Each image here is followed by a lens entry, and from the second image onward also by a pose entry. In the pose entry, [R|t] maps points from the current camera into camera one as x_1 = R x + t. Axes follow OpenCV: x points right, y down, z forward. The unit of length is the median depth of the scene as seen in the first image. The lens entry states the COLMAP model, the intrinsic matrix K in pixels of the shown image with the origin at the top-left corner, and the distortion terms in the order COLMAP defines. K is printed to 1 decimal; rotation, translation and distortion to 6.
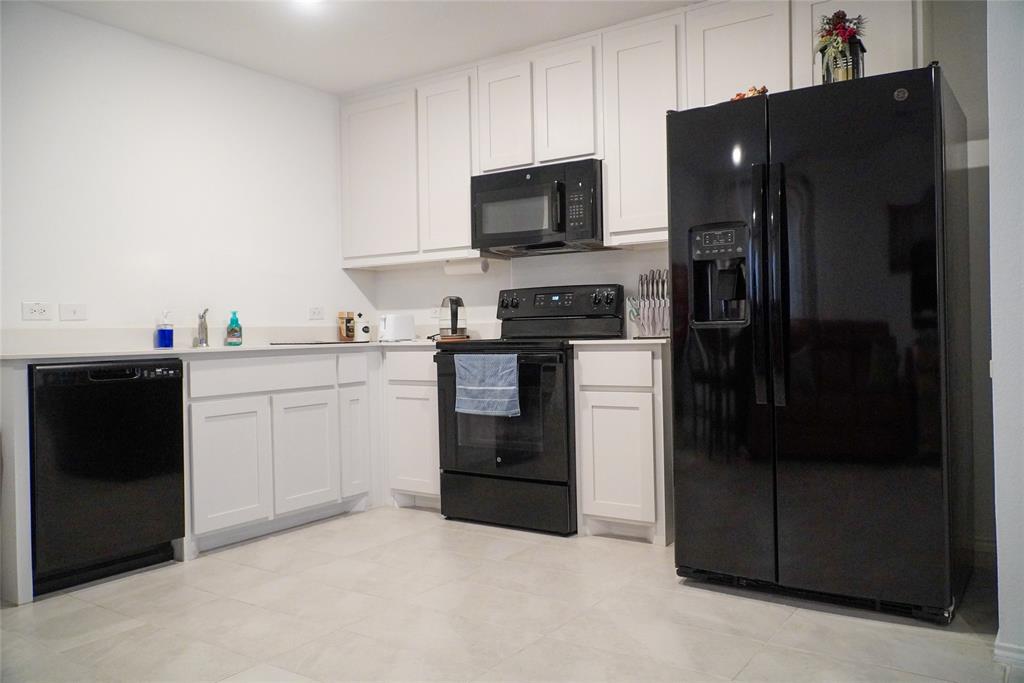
lens RADIAL K [[808.8, 0, 507.0], [0, 808.8, 330.9], [0, 0, 1]] dist [0.004602, -0.008094]
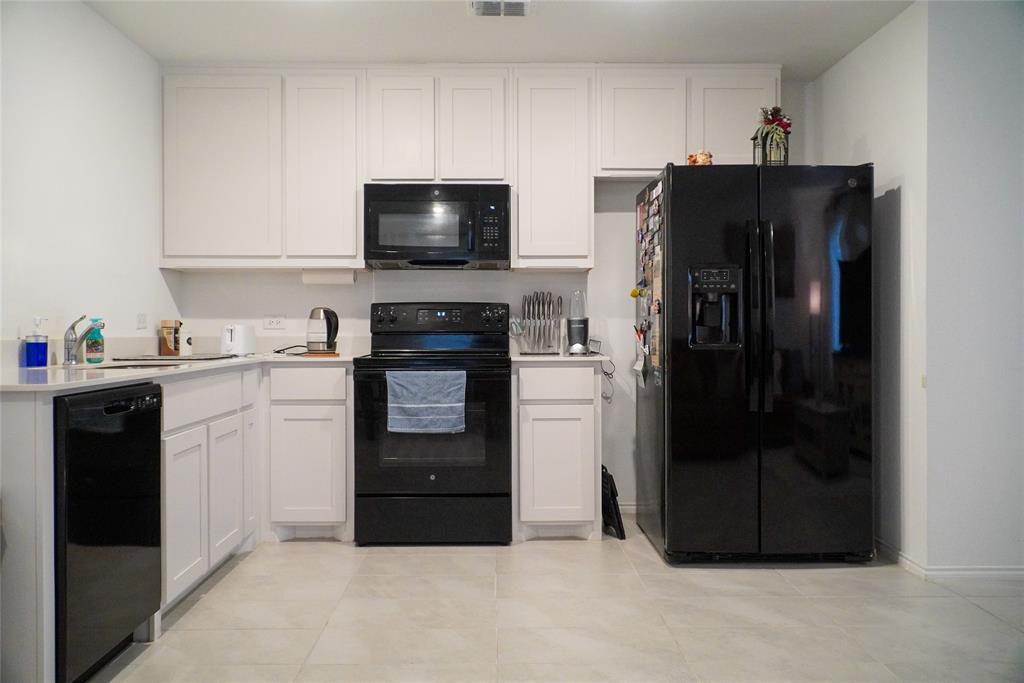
lens RADIAL K [[808.8, 0, 507.0], [0, 808.8, 330.9], [0, 0, 1]] dist [0.004602, -0.008094]
pose [[0.813815, 0.017478, 0.580862, -0.499994], [-0.014084, 0.999847, -0.010353, -0.010664], [-0.580954, 0.000245, 0.813937, 0.138579]]
